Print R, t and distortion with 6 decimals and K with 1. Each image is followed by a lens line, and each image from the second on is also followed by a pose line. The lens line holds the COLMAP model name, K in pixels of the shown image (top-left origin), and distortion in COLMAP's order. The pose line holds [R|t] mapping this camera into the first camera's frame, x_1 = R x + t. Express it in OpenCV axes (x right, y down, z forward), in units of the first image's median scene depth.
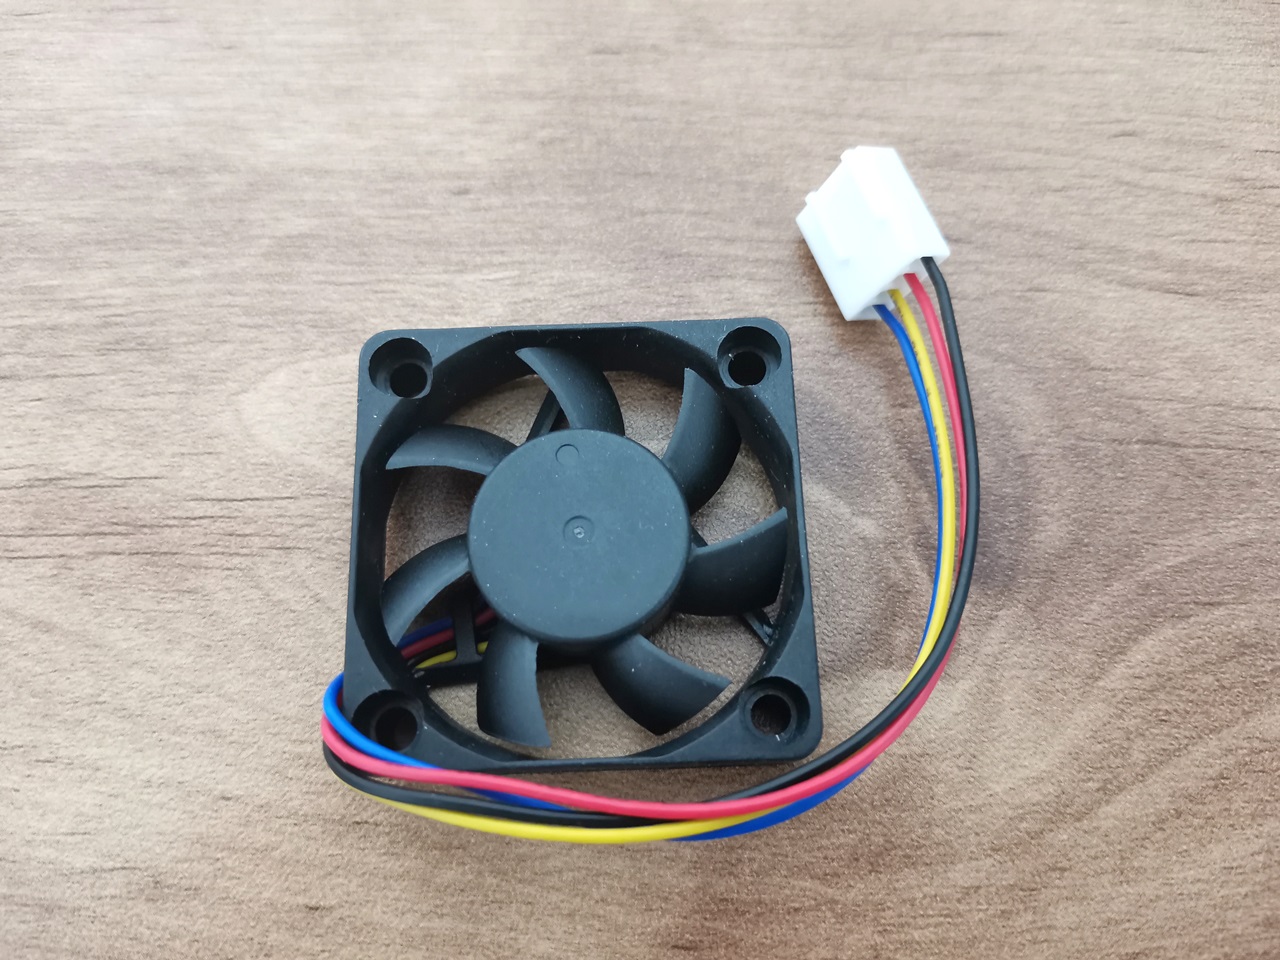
lens RADIAL K [[980.0, 0, 640.0], [0, 980.0, 480.0], [0, 0, 1]] dist [-0.003443, -0.059998]
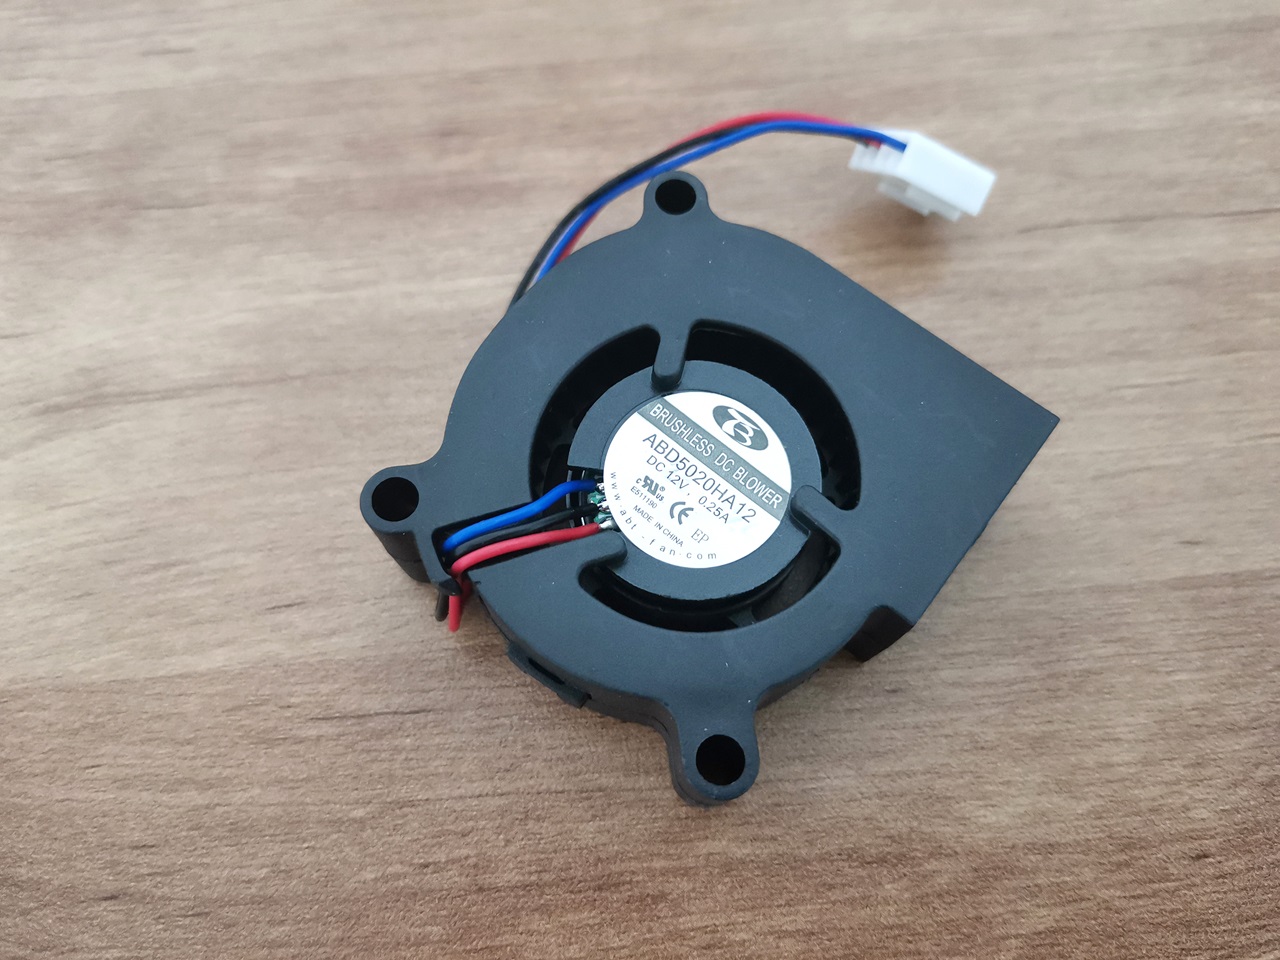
lens RADIAL K [[980.0, 0, 640.0], [0, 980.0, 480.0], [0, 0, 1]] dist [-0.003443, -0.059998]
pose [[0.995250, -0.088600, 0.040333, -0.708934], [0.091375, 0.993128, -0.073128, -0.622338], [-0.033577, 0.076466, 0.996507, 0.068682]]
